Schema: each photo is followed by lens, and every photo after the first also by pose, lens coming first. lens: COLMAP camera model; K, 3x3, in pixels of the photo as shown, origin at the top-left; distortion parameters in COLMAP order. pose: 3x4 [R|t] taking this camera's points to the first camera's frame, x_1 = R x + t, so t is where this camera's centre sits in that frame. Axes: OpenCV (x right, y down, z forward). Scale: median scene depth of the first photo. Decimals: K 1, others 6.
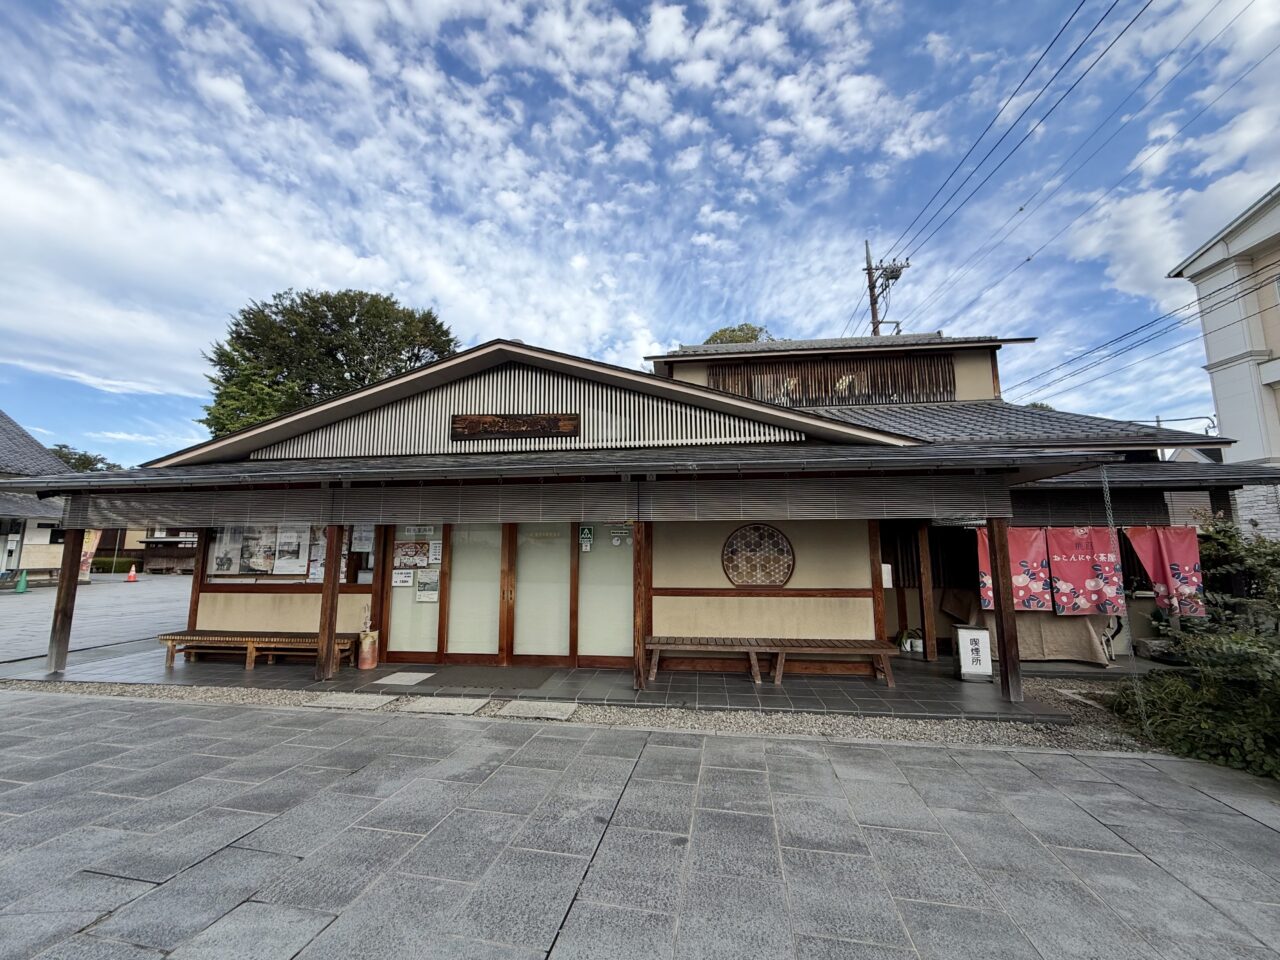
lens RADIAL K [[509.7, 0, 640.9], [0, 509.7, 477.9], [0, 0, 1]] dist [-0.002493, -0.000163]
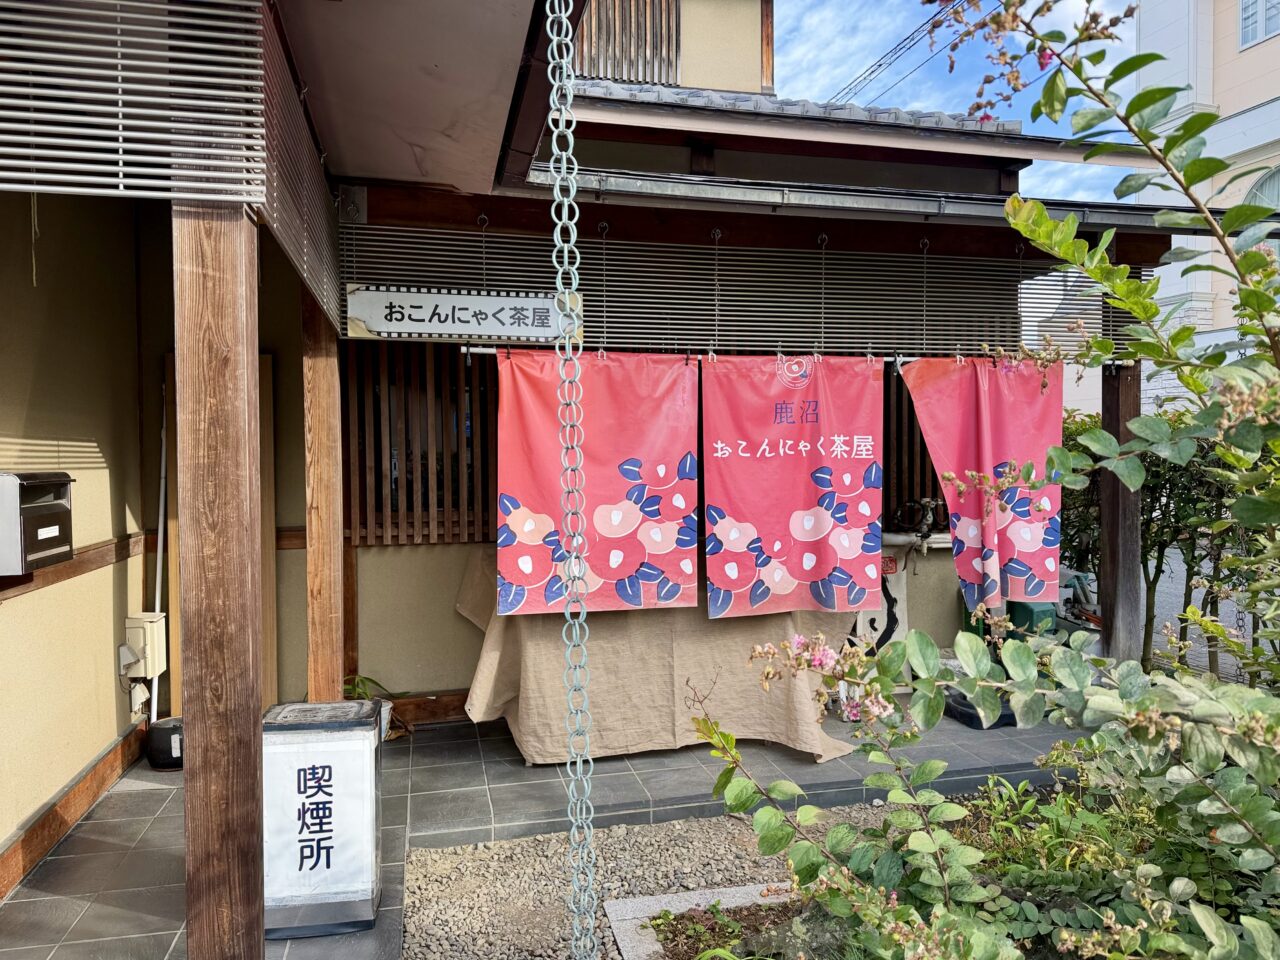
lens RADIAL K [[892.3, 0, 640.6], [0, 892.3, 479.2], [0, 0, 1]] dist [0.058278, 0.000413]
pose [[0.937108, -0.018143, 0.348568, 0.572080], [-0.039555, 0.986695, 0.157700, 0.088773], [-0.346792, -0.161569, 0.923922, 0.488223]]
